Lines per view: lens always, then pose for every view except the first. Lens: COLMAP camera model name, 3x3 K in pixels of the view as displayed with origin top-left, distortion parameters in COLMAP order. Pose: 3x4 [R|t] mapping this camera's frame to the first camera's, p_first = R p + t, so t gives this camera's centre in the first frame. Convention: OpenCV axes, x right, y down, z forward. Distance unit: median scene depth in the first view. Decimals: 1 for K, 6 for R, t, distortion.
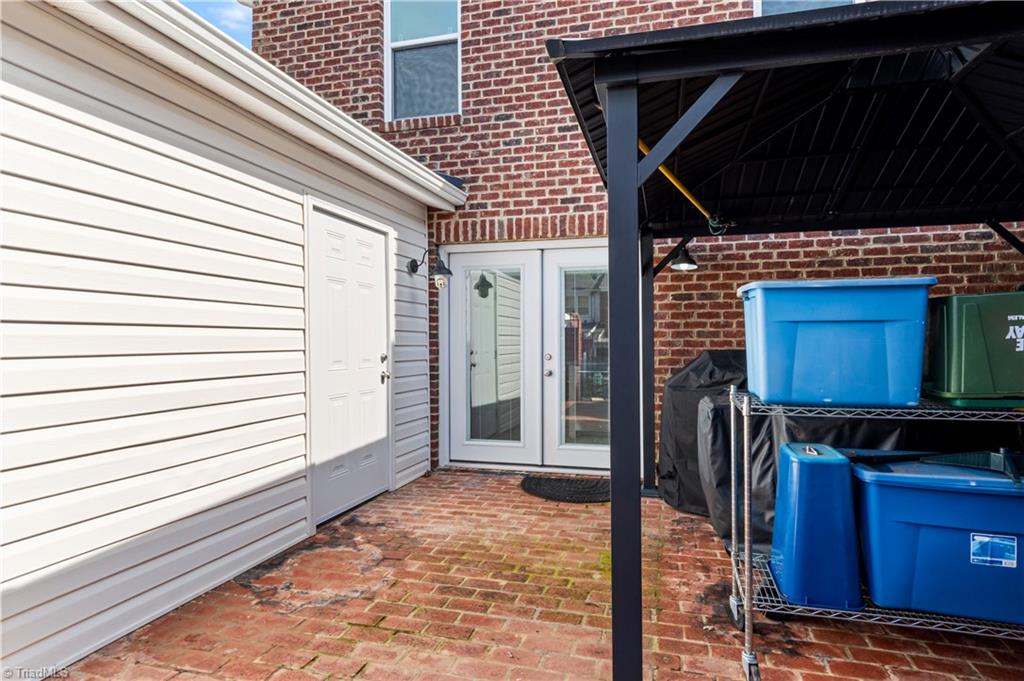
lens RADIAL K [[540.2, 0, 537.8], [0, 540.2, 343.1], [0, 0, 1]] dist [0.004084, -0.000158]
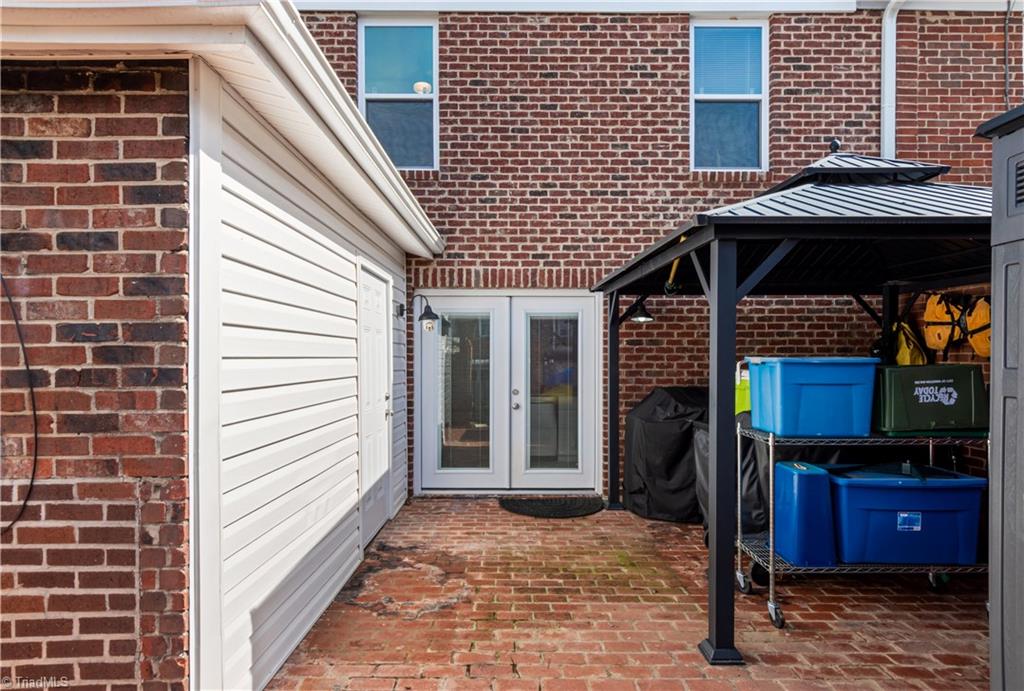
lens RADIAL K [[566.3, 0, 511.4], [0, 566.3, 359.6], [0, 0, 1]] dist [0.002754, 0.000627]
pose [[0.969467, 0.002855, 0.245205, -0.290346], [-0.002658, 0.999996, -0.001133, -0.042204], [-0.245207, 0.000446, 0.969471, -0.148615]]
